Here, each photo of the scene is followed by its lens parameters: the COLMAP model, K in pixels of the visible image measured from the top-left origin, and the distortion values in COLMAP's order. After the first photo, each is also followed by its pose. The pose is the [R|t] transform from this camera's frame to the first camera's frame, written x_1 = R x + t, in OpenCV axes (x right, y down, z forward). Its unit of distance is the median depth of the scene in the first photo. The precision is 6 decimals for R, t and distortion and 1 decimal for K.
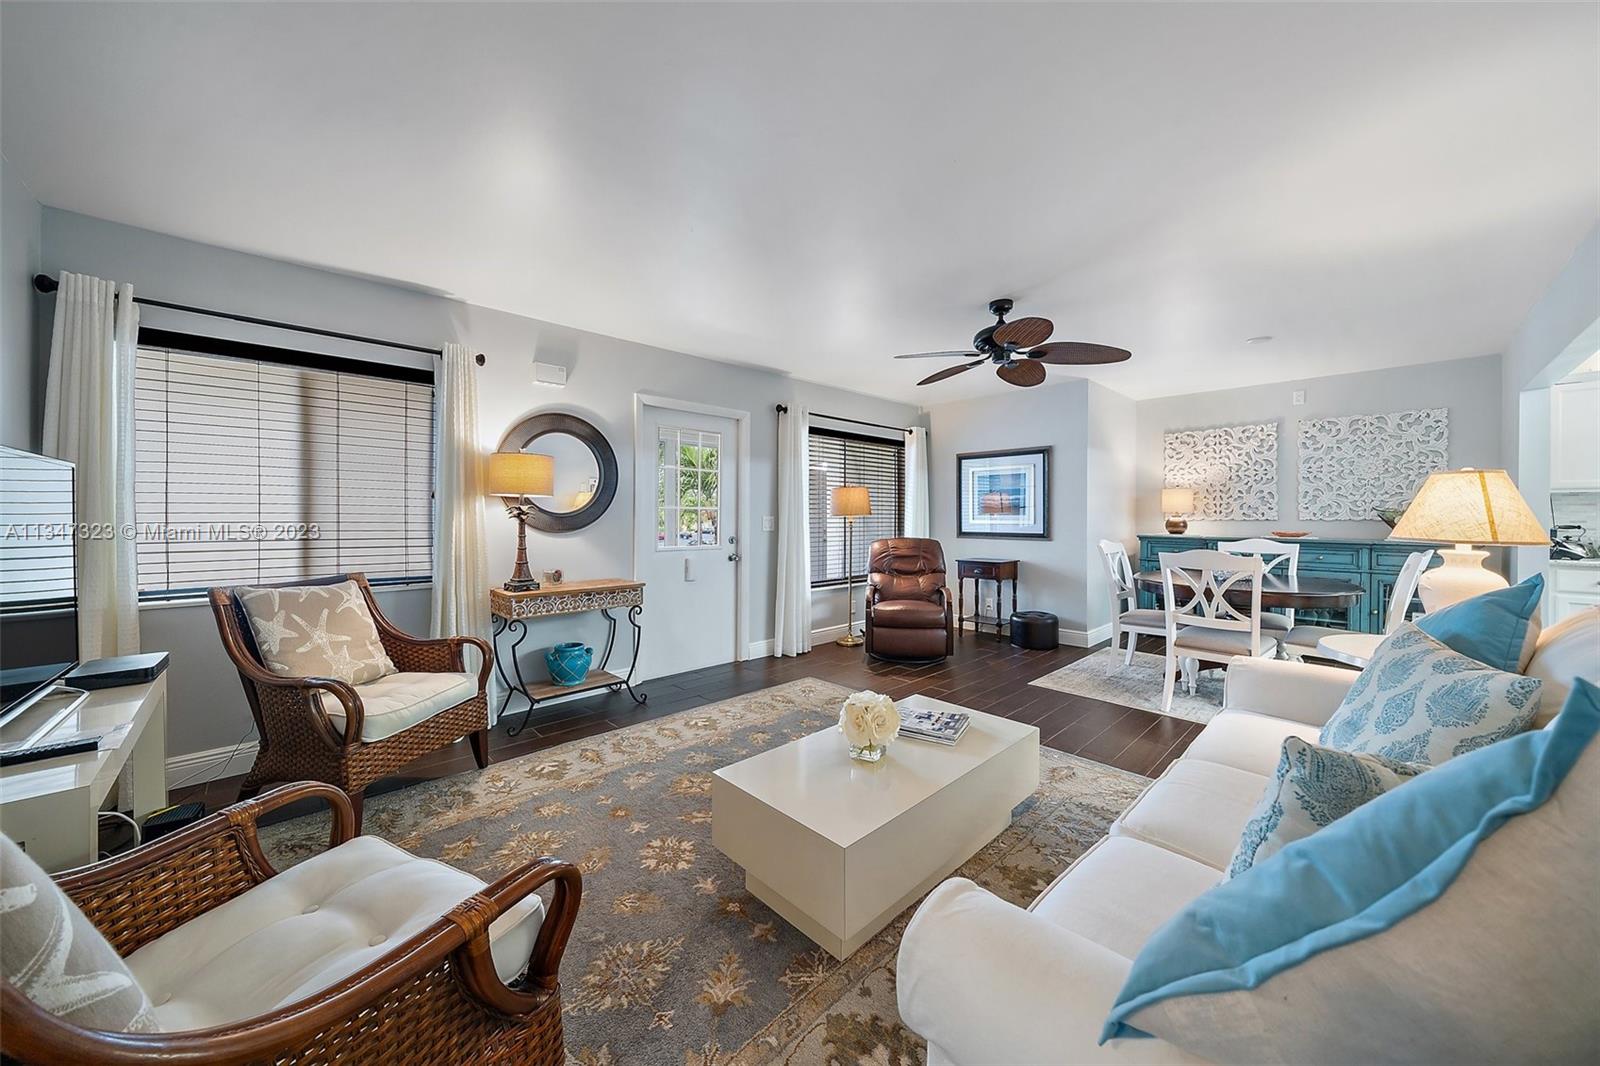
lens RADIAL K [[577.7, 0, 802.5], [0, 577.7, 509.5], [0, 0, 1]] dist [-0.000473, 0.000002]
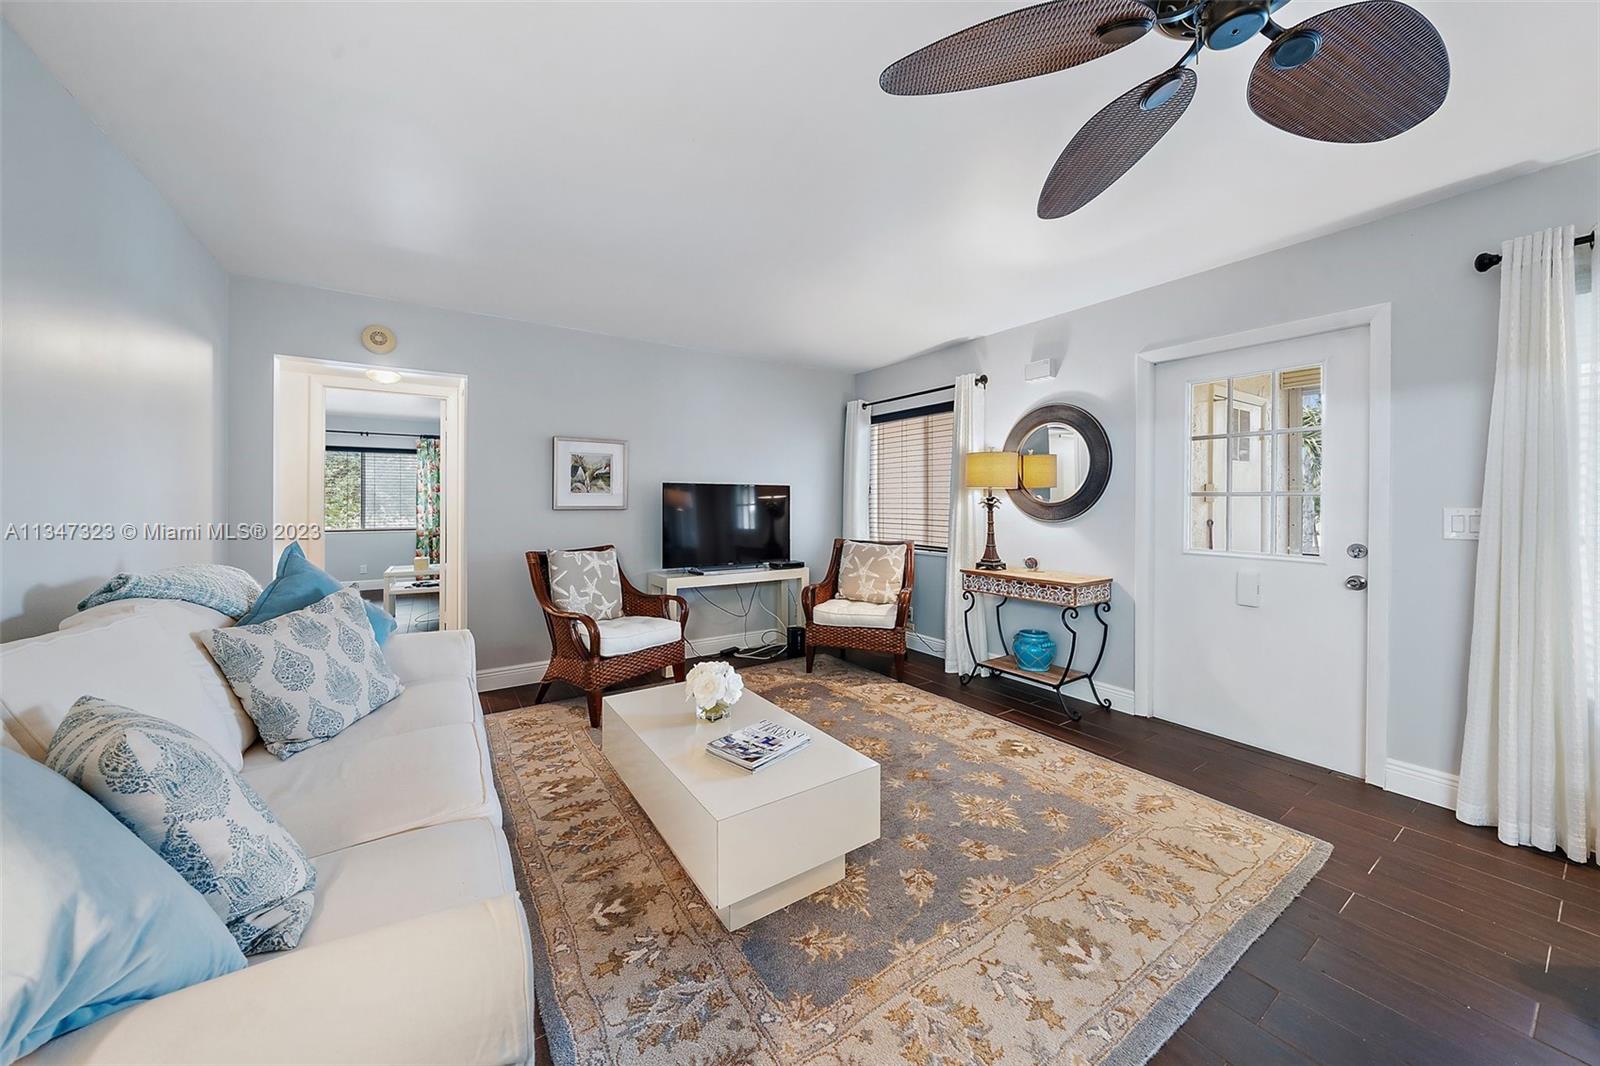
lens RADIAL K [[577.7, 0, 802.5], [0, 577.7, 509.5], [0, 0, 1]] dist [-0.000473, 0.000002]
pose [[-0.198126, 0.005231, -0.980163, 0.763083], [0.004302, 0.999981, 0.004468, 0.011969], [0.980167, -0.003331, -0.198145, 0.901757]]
